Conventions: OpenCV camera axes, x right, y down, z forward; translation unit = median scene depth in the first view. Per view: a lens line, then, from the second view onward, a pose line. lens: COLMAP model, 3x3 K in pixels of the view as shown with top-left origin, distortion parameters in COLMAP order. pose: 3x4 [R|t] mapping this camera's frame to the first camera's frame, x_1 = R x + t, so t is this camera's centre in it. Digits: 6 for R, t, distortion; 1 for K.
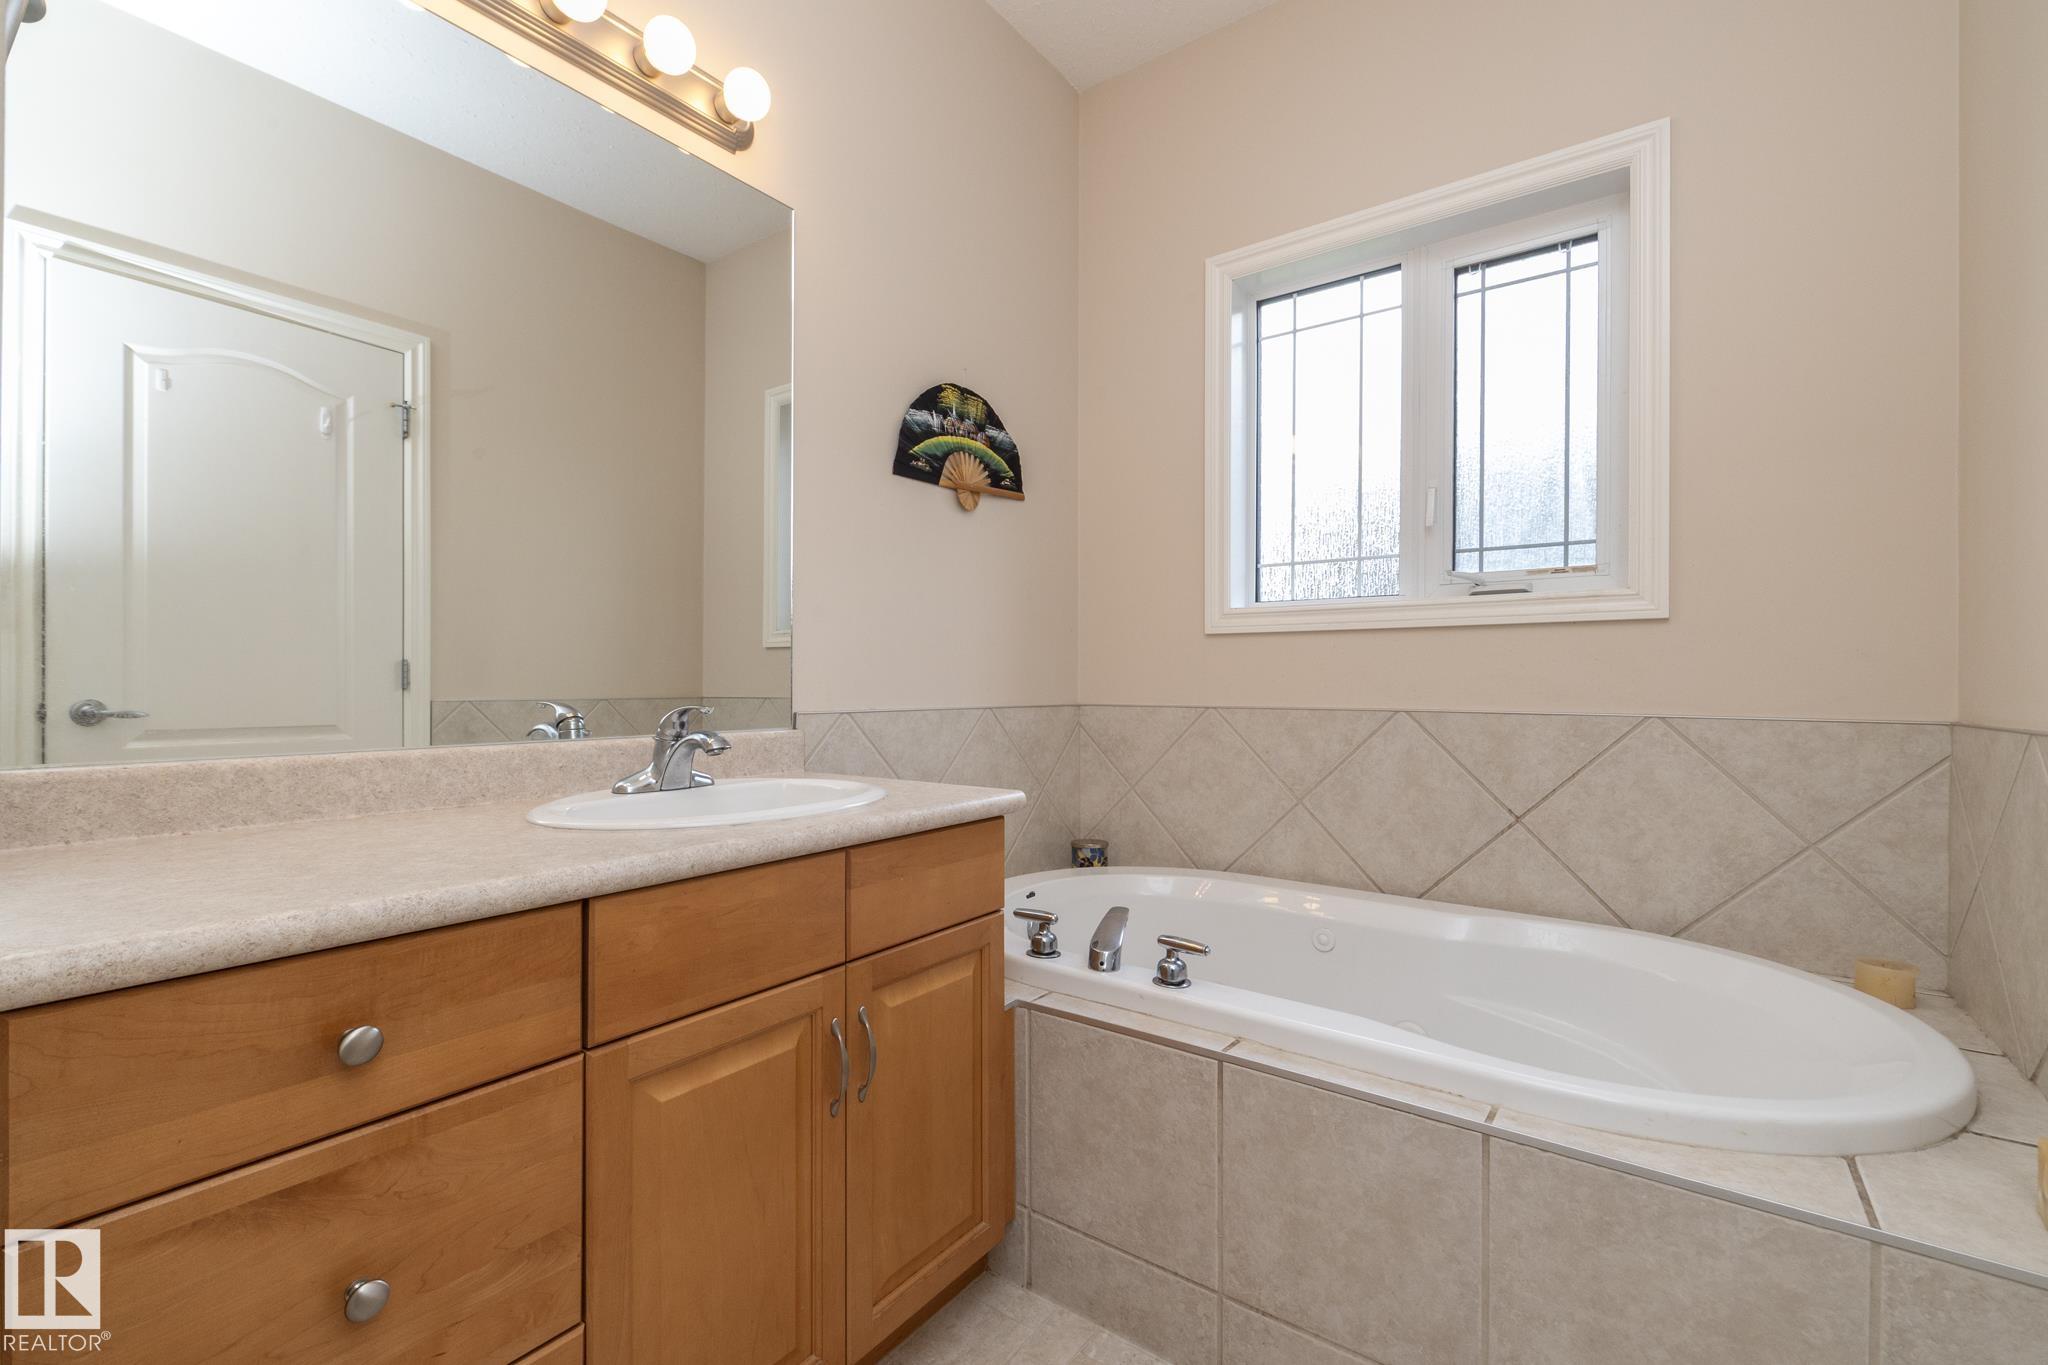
lens RADIAL K [[871.7, 0, 1016.2], [0, 871.7, 682.3], [0, 0, 1]] dist [-0.001115, -0.000312]
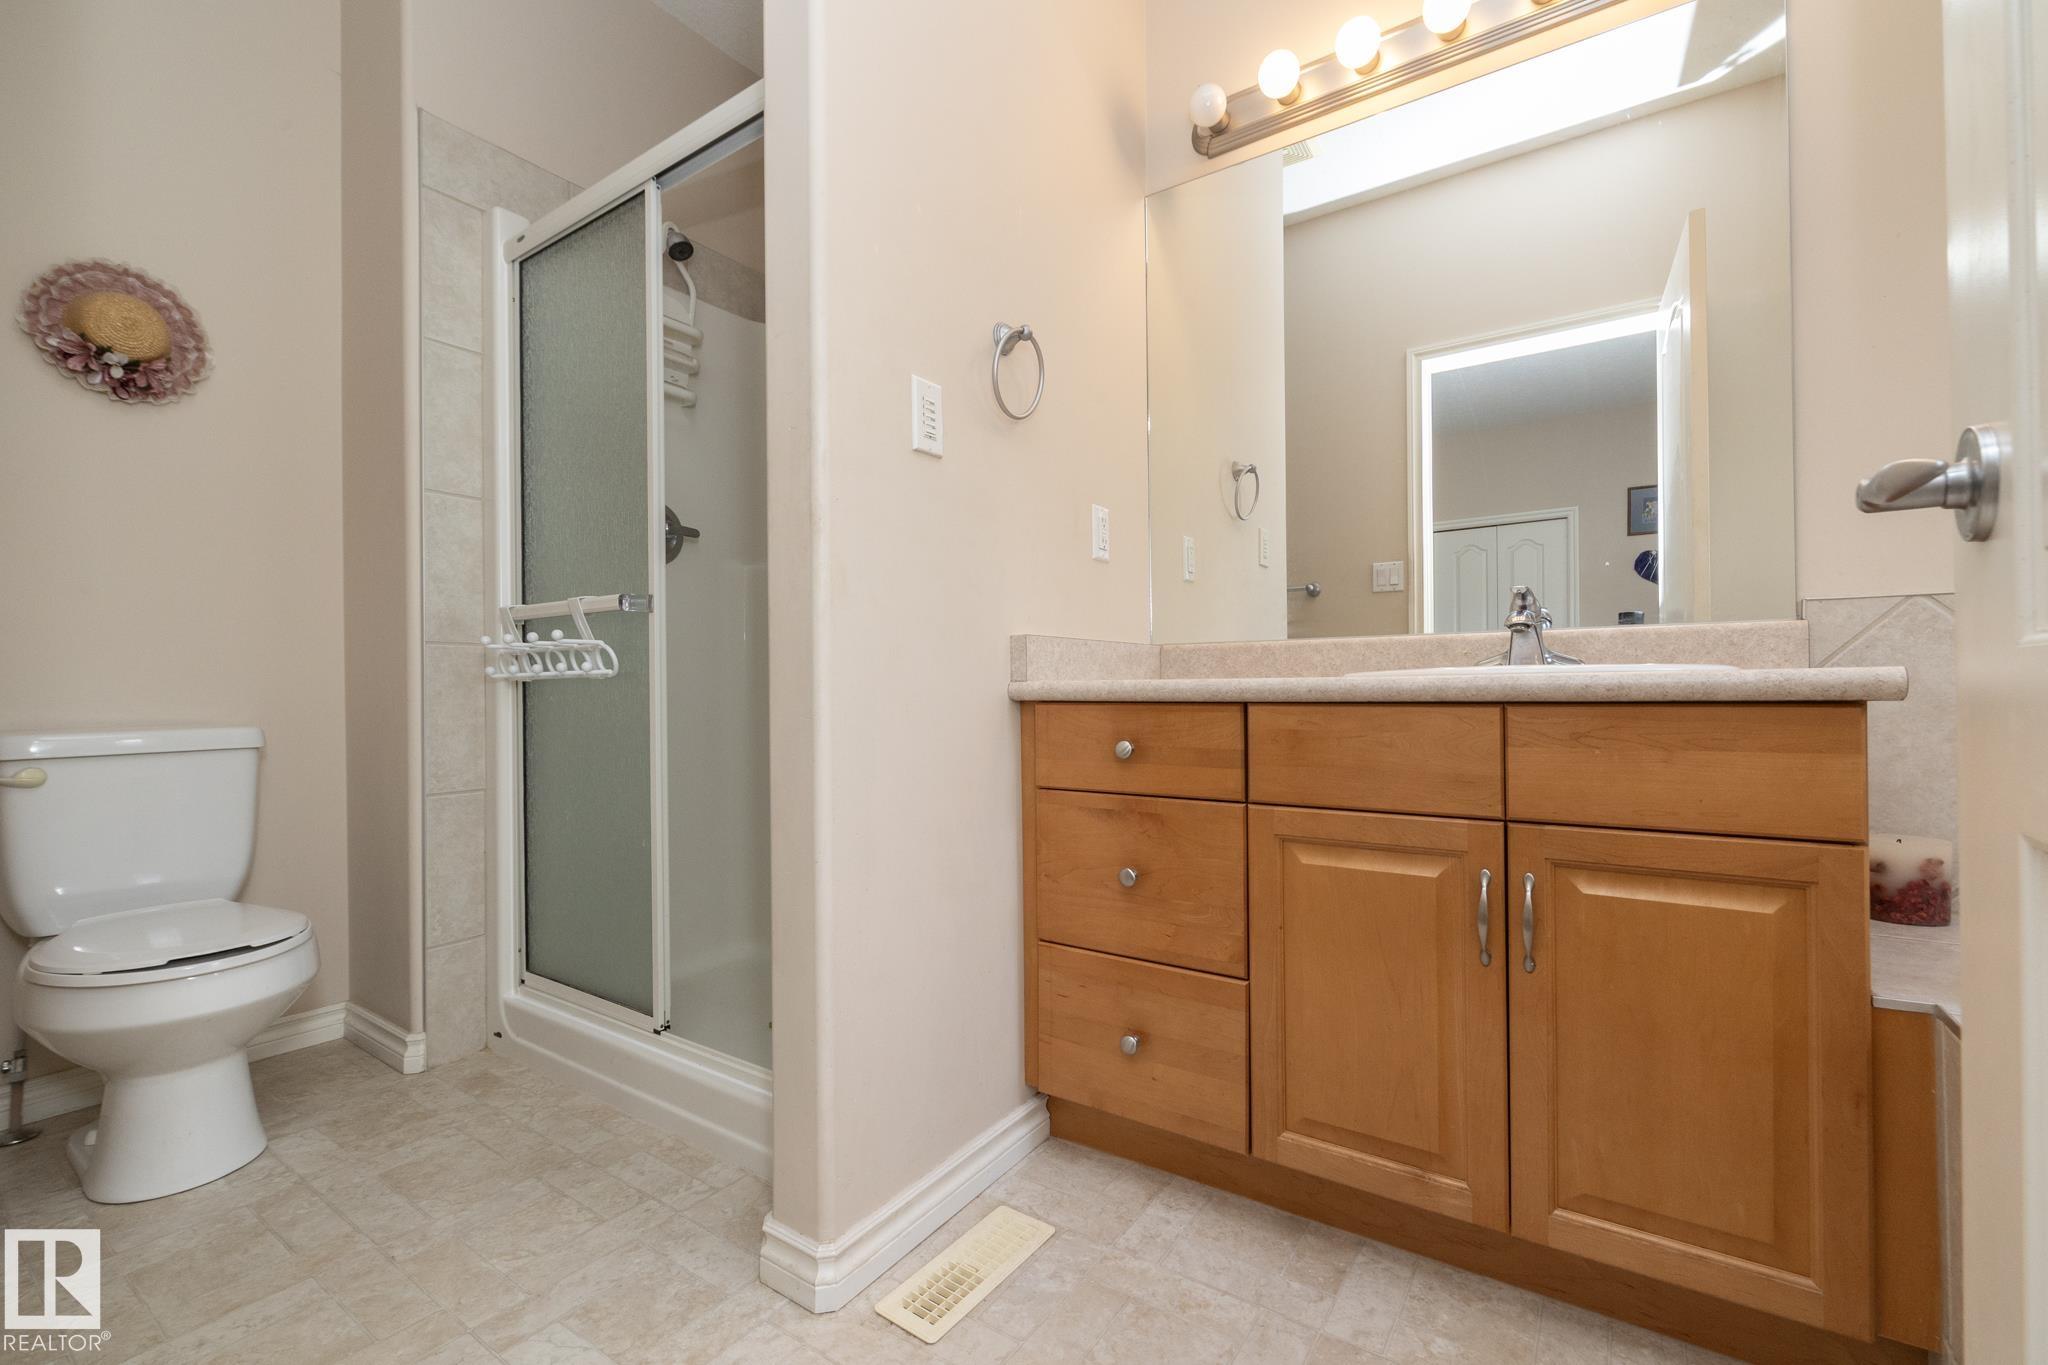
lens RADIAL K [[871.7, 0, 1016.2], [0, 871.7, 682.3], [0, 0, 1]] dist [-0.001115, -0.000312]
pose [[0.026822, -0.009233, -0.999598, 0.769139], [0.010585, 0.999904, -0.008952, 0.166029], [0.999584, -0.010340, 0.026917, 0.416350]]
